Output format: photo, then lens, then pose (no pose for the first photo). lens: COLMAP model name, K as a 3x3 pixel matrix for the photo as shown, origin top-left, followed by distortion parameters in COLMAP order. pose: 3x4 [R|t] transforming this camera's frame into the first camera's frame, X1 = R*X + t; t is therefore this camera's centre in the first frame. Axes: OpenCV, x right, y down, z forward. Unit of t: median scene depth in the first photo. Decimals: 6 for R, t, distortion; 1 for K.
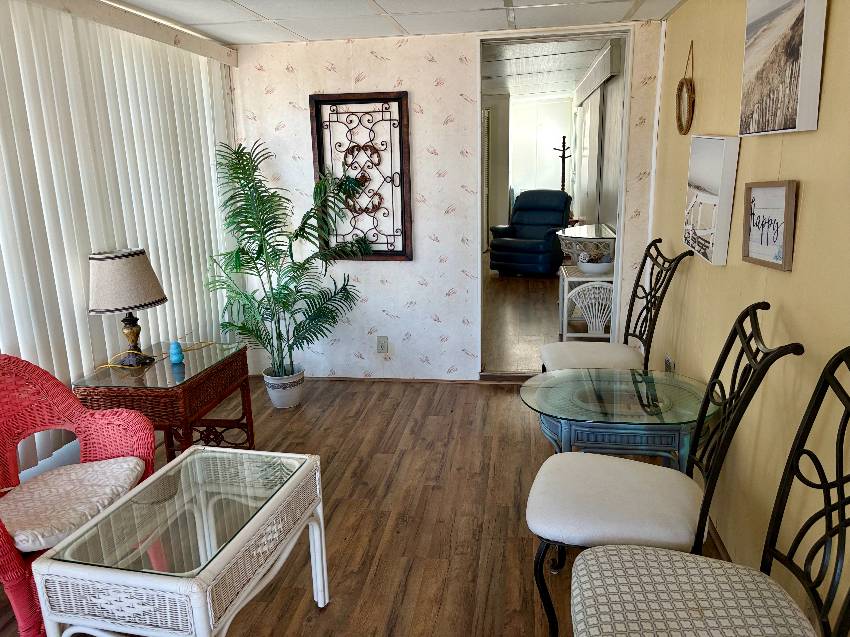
lens RADIAL K [[651.2, 0, 426.6], [0, 651.2, 322.0], [0, 0, 1]] dist [0.079421, -0.079173]
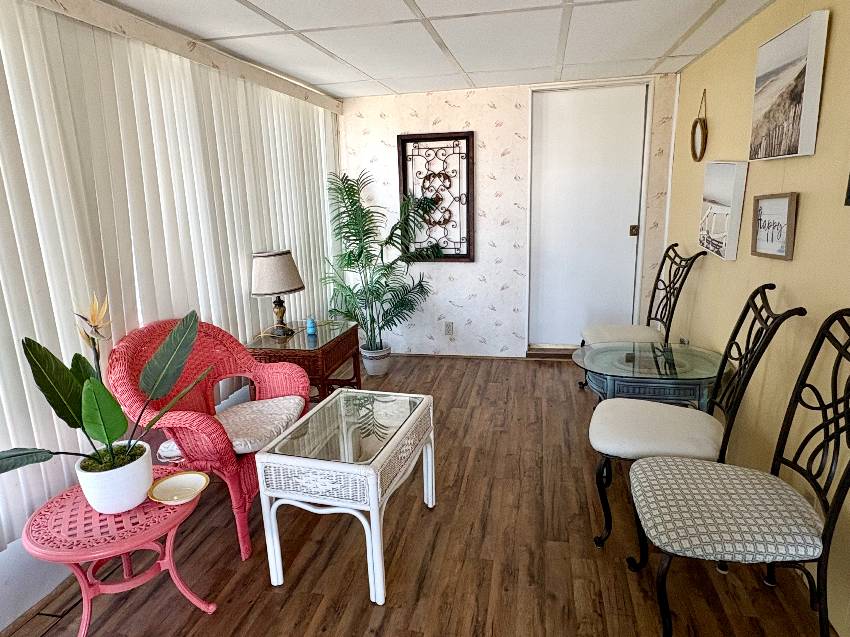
lens RADIAL K [[541.5, 0, 425.0], [0, 541.5, 318.5], [0, 0, 1]] dist [0.024745, -0.000119]
pose [[0.998154, 0.007900, -0.060225, -0.080540], [-0.008288, 0.999946, -0.006194, 0.035129], [0.060173, 0.006681, 0.998166, -0.098271]]
